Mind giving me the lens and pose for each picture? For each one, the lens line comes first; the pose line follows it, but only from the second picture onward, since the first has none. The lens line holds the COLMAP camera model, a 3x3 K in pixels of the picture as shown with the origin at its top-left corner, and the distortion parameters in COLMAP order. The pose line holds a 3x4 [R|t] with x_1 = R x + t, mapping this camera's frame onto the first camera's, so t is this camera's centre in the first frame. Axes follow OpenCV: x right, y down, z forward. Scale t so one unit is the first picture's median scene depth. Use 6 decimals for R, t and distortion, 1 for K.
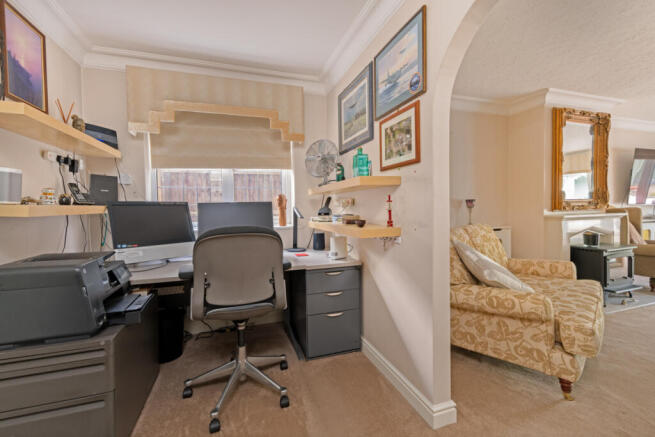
lens RADIAL K [[282.5, 0, 328.4], [0, 282.5, 215.1], [0, 0, 1]] dist [-0.000958, 0.000072]
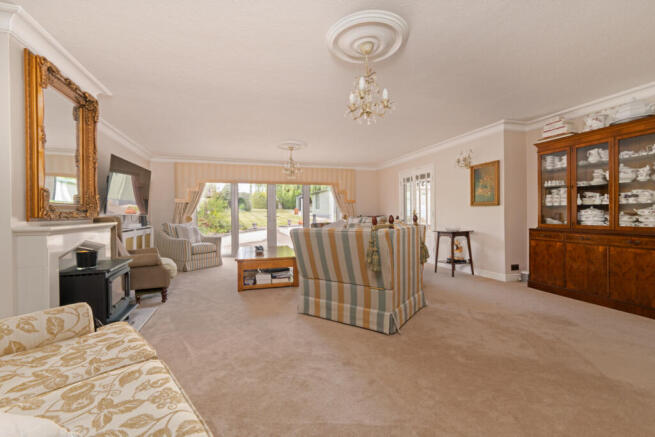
lens RADIAL K [[282.5, 0, 330.0], [0, 282.5, 217.5], [0, 0, 1]] dist [-0.000958, 0.000072]
pose [[0.008459, 0.001439, 0.999963, 0.198782], [0.031906, 0.999489, -0.001708, 0.000191], [-0.999455, 0.031919, 0.008408, 0.351449]]
